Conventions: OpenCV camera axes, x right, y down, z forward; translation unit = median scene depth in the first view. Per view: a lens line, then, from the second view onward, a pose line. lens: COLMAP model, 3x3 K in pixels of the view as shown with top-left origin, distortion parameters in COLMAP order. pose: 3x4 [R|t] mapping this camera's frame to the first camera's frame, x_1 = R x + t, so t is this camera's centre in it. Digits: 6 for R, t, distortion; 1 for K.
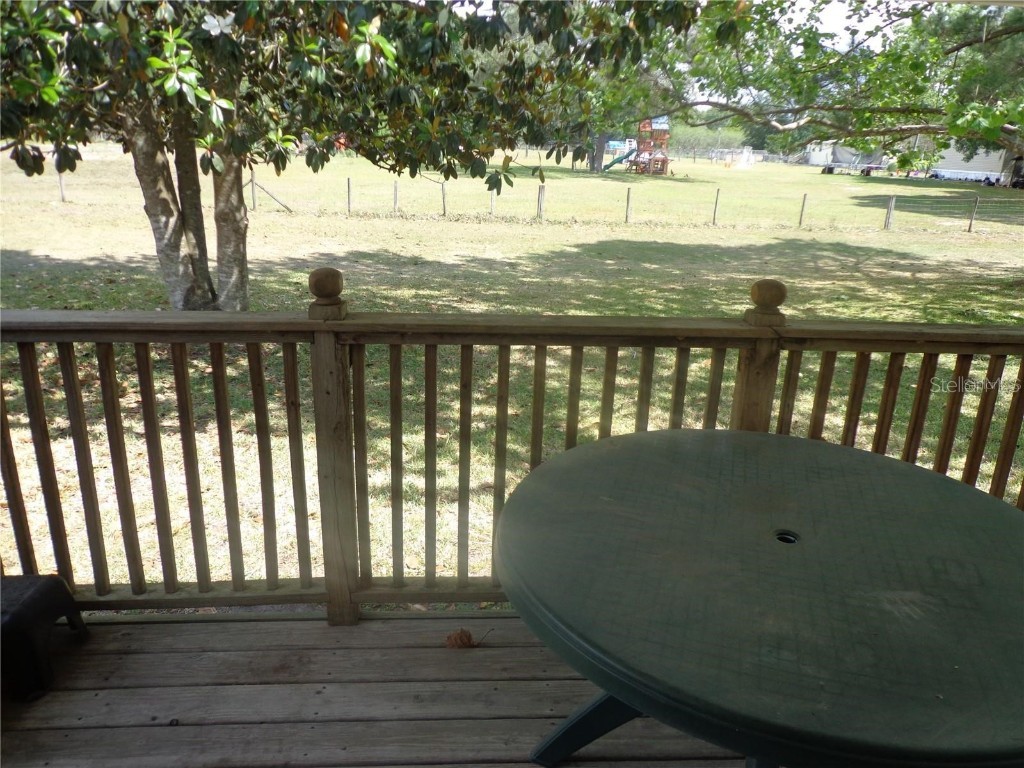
lens RADIAL K [[759.9, 0, 521.2], [0, 759.9, 378.5], [0, 0, 1]] dist [0.000644, 0.025156]
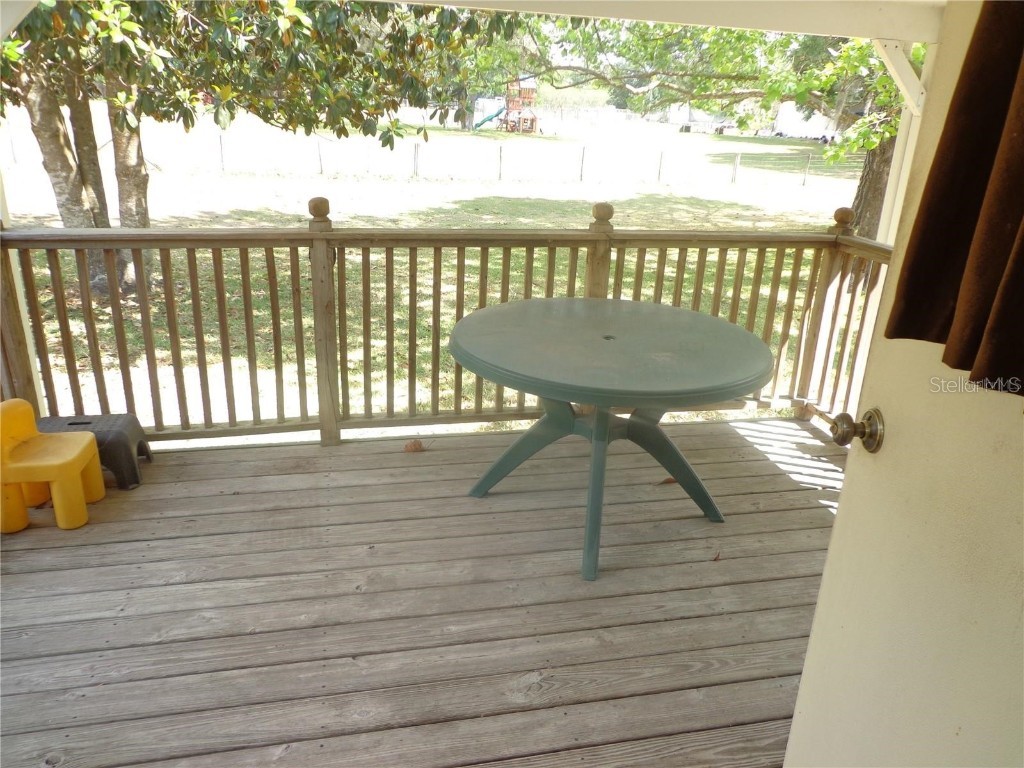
lens RADIAL K [[793.4, 0, 512.0], [0, 793.4, 384.0], [0, 0, 1]] dist [0.041097, -0.008444]
pose [[0.988134, -0.044901, 0.146888, -0.031788], [0.038464, 0.998183, 0.046378, 0.042856], [-0.148703, -0.040178, 0.988065, -0.164460]]
